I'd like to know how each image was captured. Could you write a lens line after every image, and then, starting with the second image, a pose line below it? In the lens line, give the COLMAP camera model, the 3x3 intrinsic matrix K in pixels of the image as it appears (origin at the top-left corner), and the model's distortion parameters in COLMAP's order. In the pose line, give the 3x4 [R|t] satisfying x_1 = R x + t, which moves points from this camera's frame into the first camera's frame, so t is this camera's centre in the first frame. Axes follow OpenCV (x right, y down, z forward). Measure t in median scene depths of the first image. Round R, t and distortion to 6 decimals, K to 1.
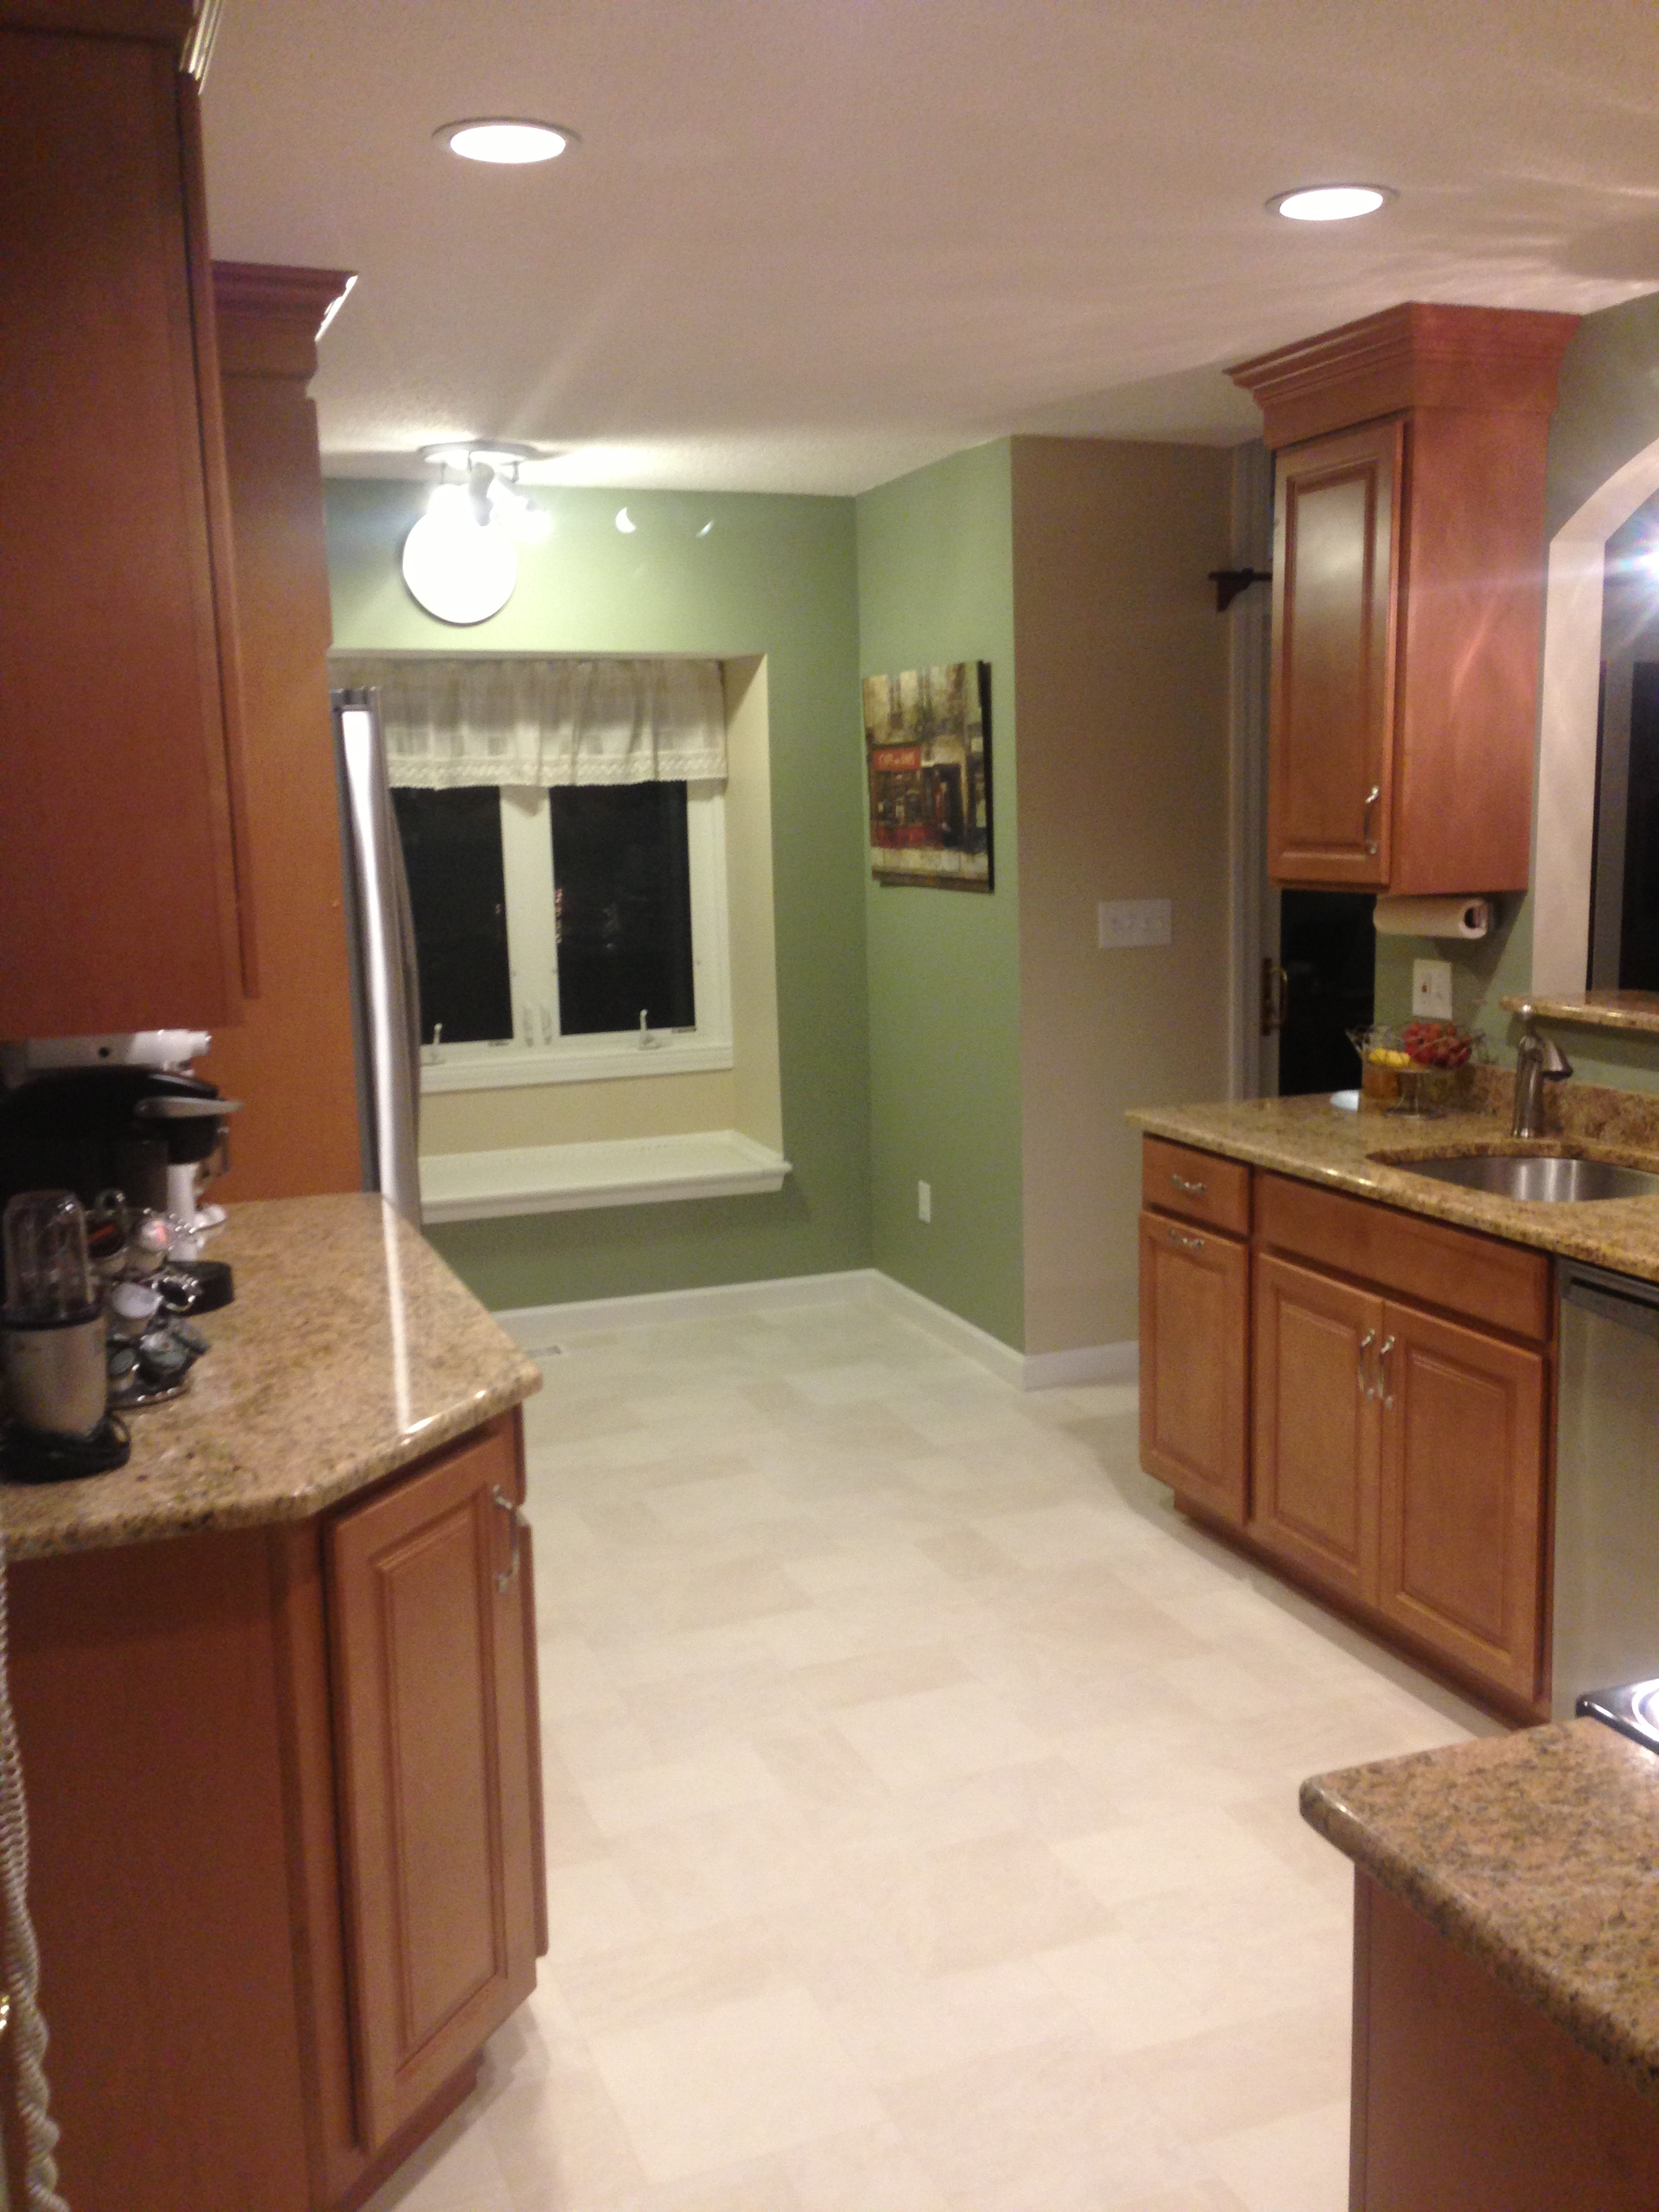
lens RADIAL K [[2034.0, 0, 829.5], [0, 2034.0, 1106.0], [0, 0, 1]] dist [0.107222, -0.182424]
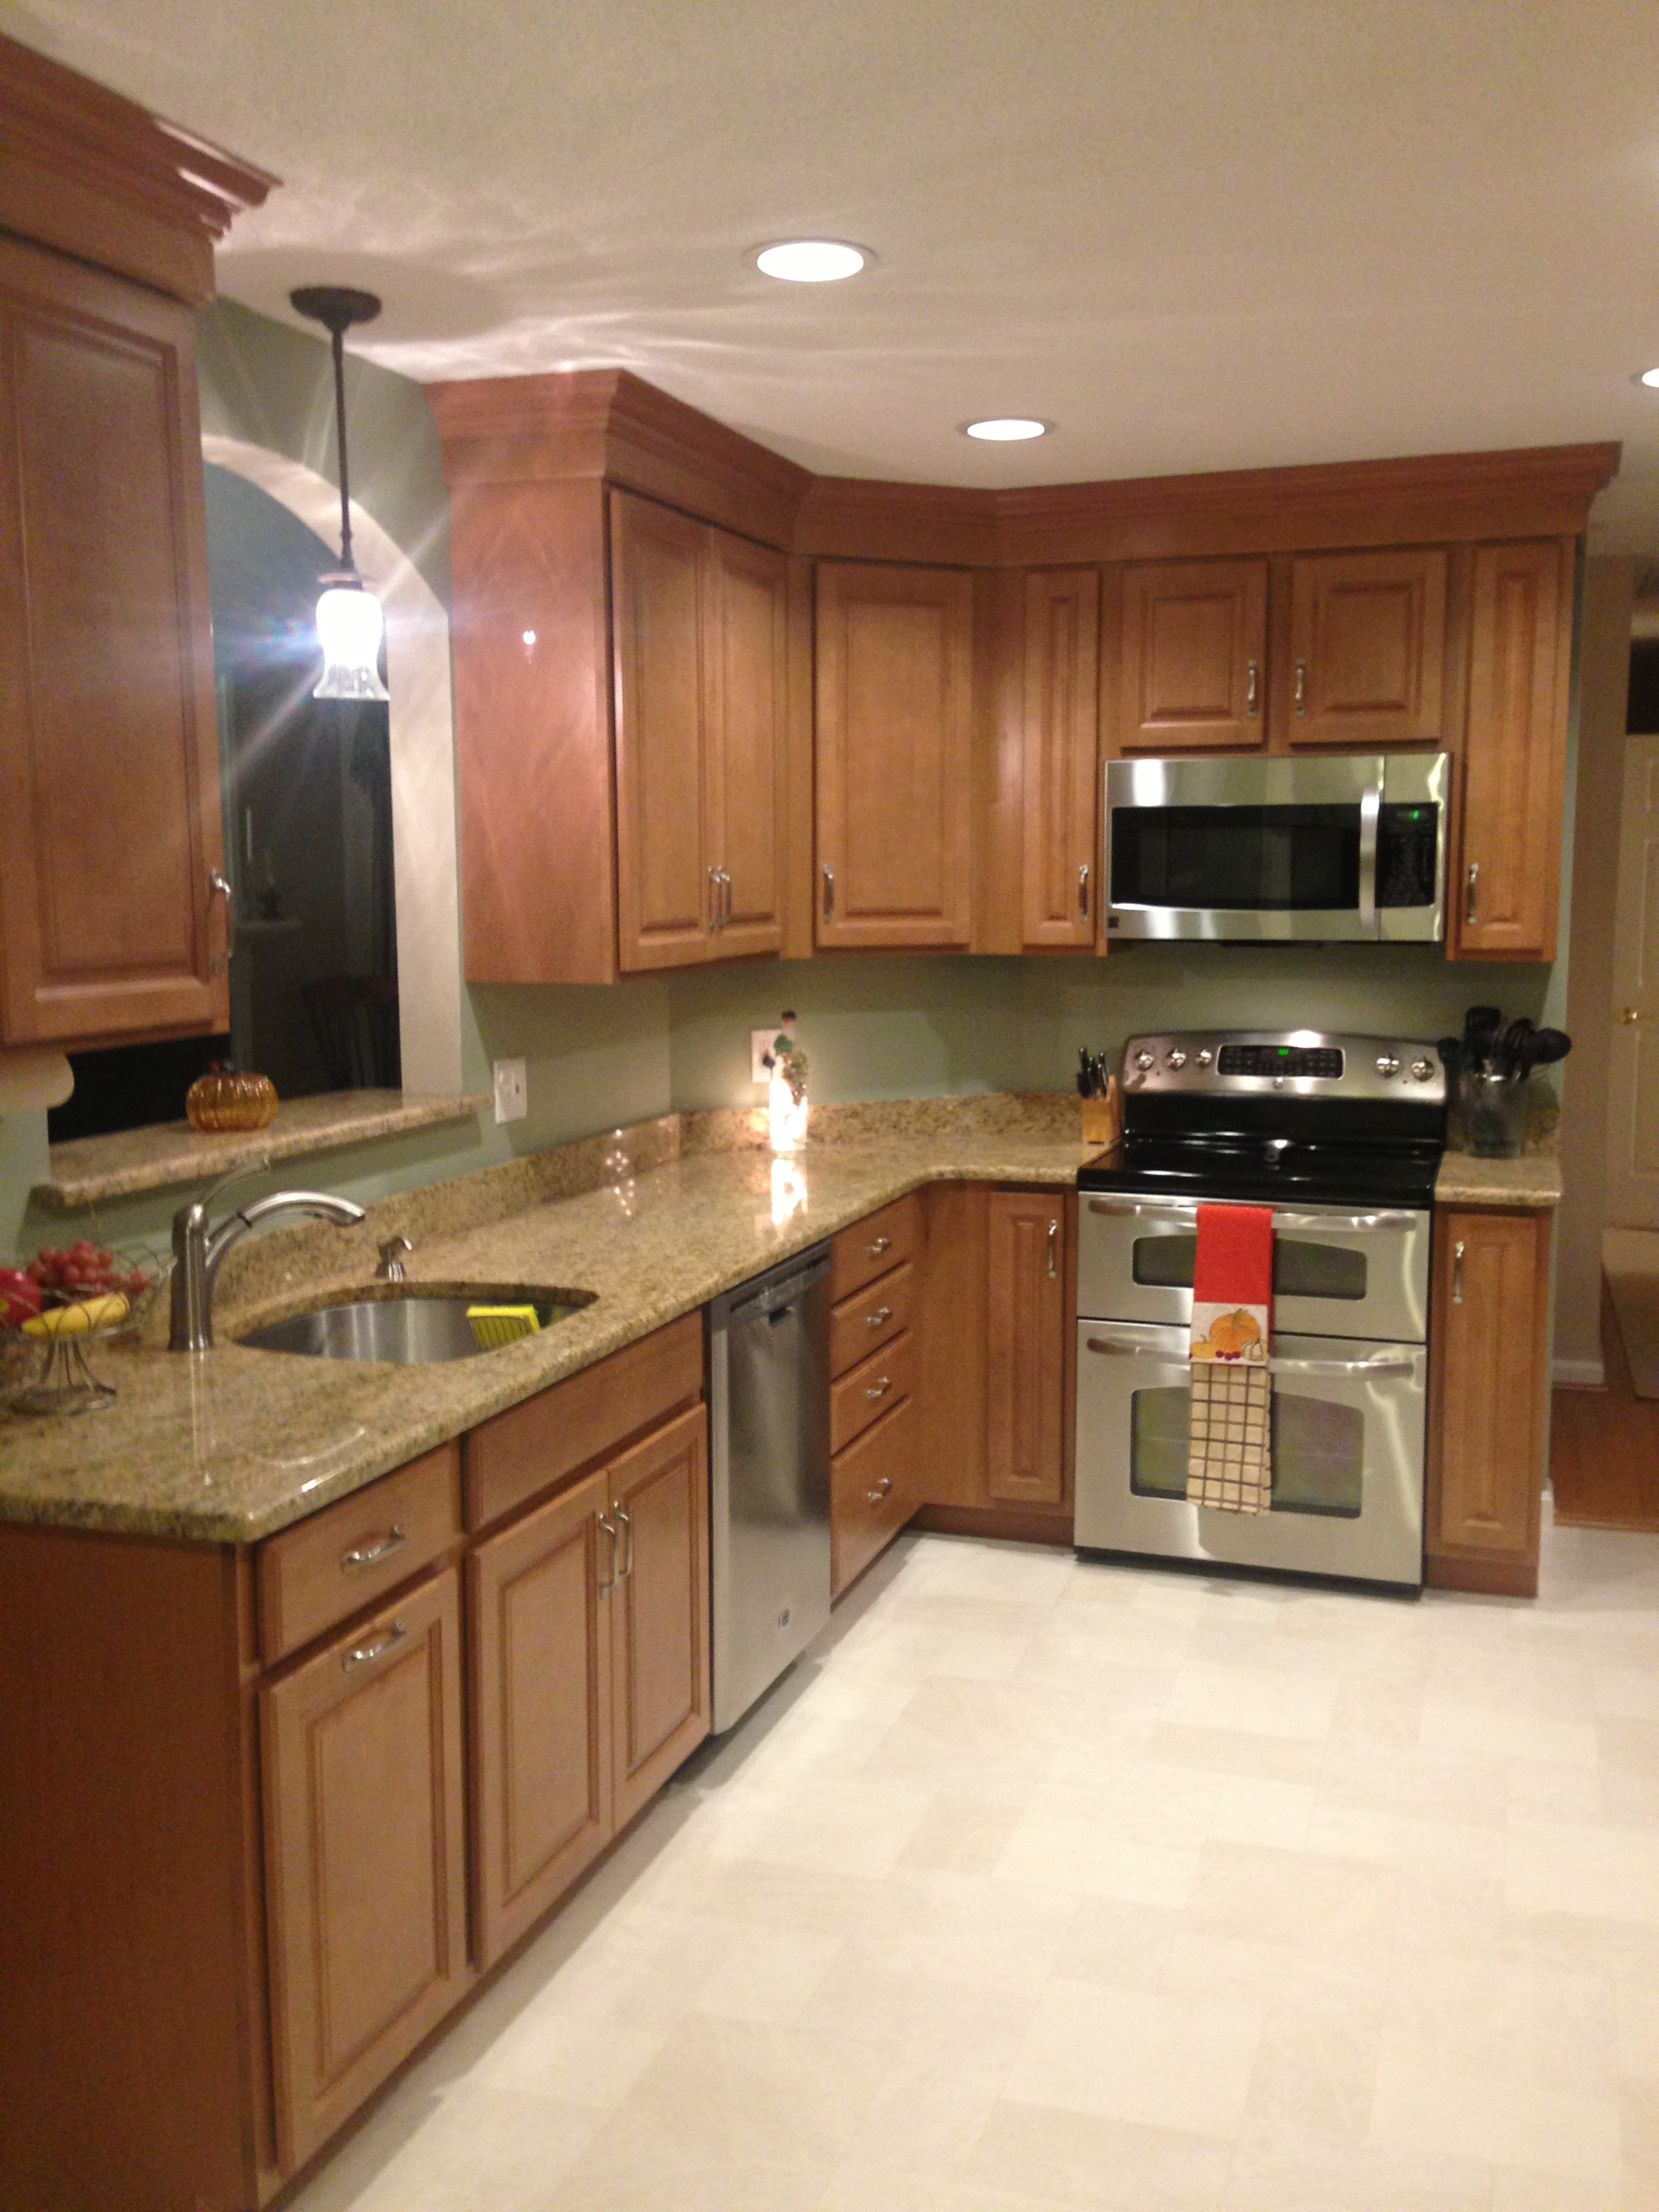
lens RADIAL K [[2034.0, 0, 829.5], [0, 2034.0, 1106.0], [0, 0, 1]] dist [0.107222, -0.182424]
pose [[-0.770781, -0.055950, 0.634638, -0.297751], [0.111972, 0.968734, 0.221397, -0.206496], [-0.627183, 0.241711, -0.740417, 1.384159]]
